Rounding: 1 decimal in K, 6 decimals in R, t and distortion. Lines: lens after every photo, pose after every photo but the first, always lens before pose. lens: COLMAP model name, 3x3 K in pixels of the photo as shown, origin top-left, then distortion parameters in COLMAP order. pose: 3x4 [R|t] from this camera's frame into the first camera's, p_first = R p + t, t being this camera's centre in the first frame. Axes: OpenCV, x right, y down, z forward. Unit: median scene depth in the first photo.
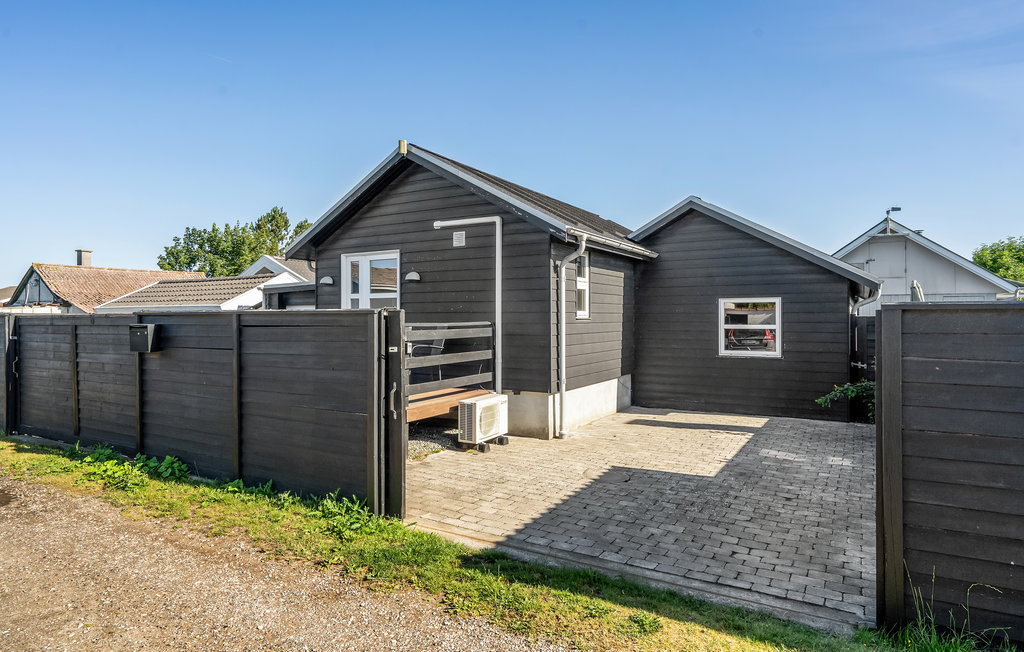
lens RADIAL K [[596.8, 0, 512.0], [0, 596.8, 326.0], [0, 0, 1]] dist [-0.001859, -0.000897]
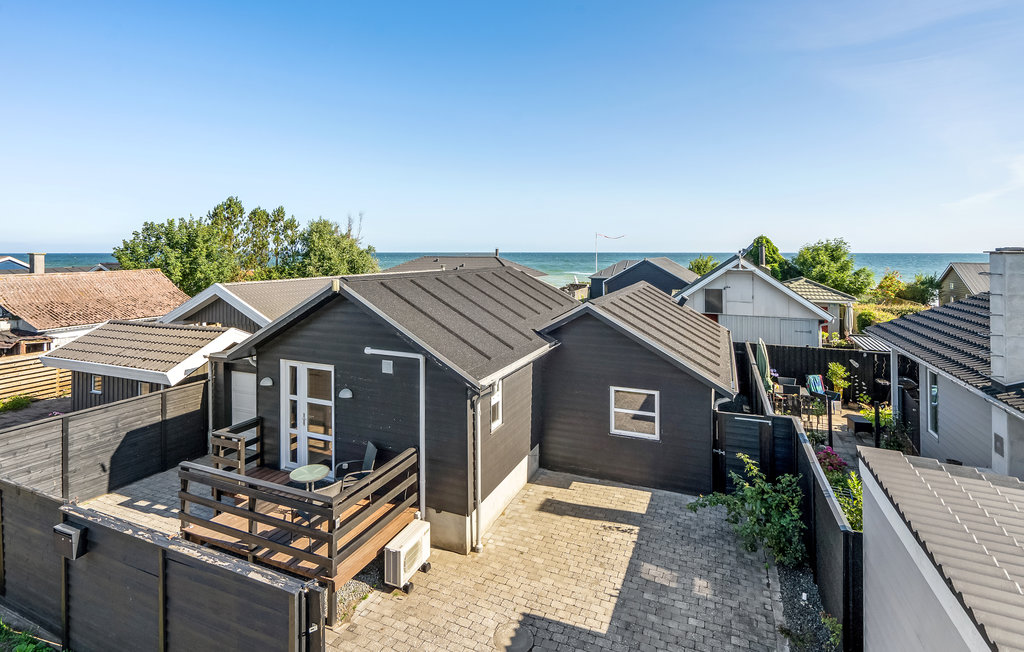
lens RADIAL K [[494.4, 0, 510.8], [0, 494.4, 256.9], [0, 0, 1]] dist [0.000598, 0.001103]
pose [[0.991578, -0.003270, 0.129471, 0.022704], [0.003664, 0.999989, -0.002805, -0.353160], [-0.129460, 0.003256, 0.991579, 0.039354]]
